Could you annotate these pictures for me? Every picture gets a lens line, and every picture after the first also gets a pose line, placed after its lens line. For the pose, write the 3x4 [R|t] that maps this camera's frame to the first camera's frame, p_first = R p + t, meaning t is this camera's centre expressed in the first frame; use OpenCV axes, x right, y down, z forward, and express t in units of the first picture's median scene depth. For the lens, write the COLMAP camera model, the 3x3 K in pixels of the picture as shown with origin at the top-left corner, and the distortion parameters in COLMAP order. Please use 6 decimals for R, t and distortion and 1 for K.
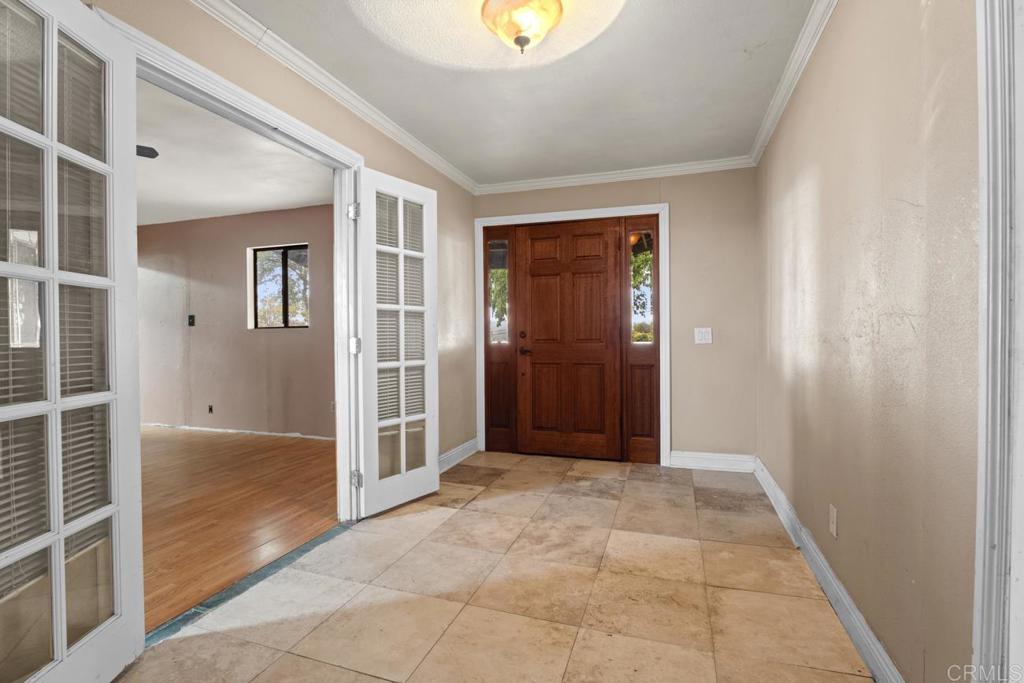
lens RADIAL K [[493.9, 0, 511.2], [0, 493.9, 338.5], [0, 0, 1]] dist [0.000238, 0.000018]
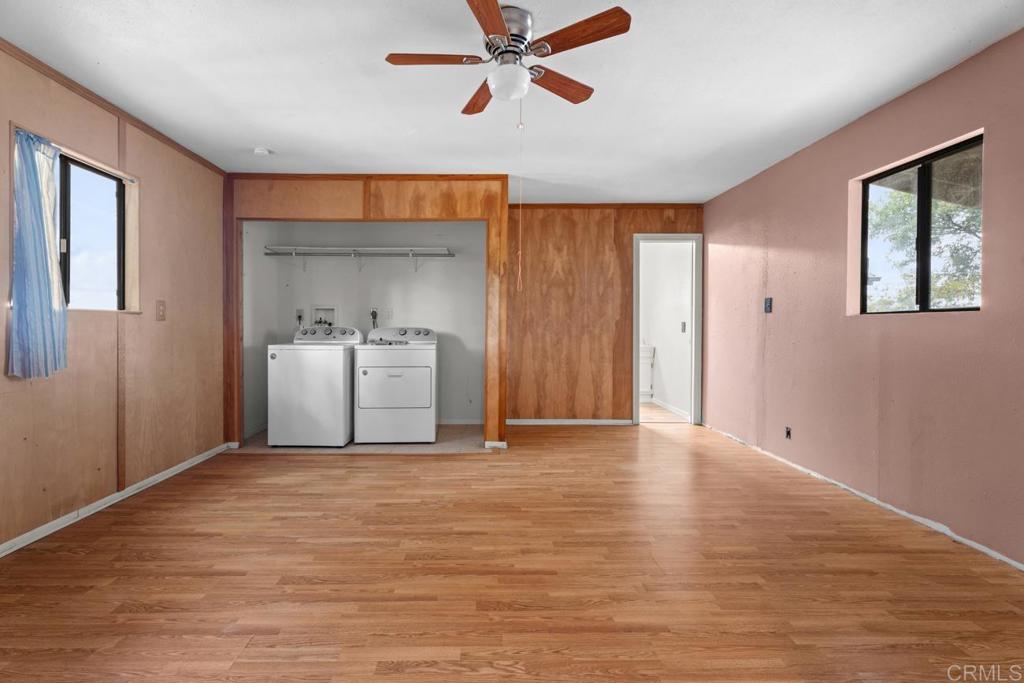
lens RADIAL K [[462.1, 0, 490.9], [0, 462.1, 330.4], [0, 0, 1]] dist [0.002347, -0.000822]
pose [[0.333947, 0.016660, -0.942445, -0.144820], [-0.012622, 0.999833, 0.013202, -0.002973], [0.942507, 0.007486, 0.334102, 0.398733]]
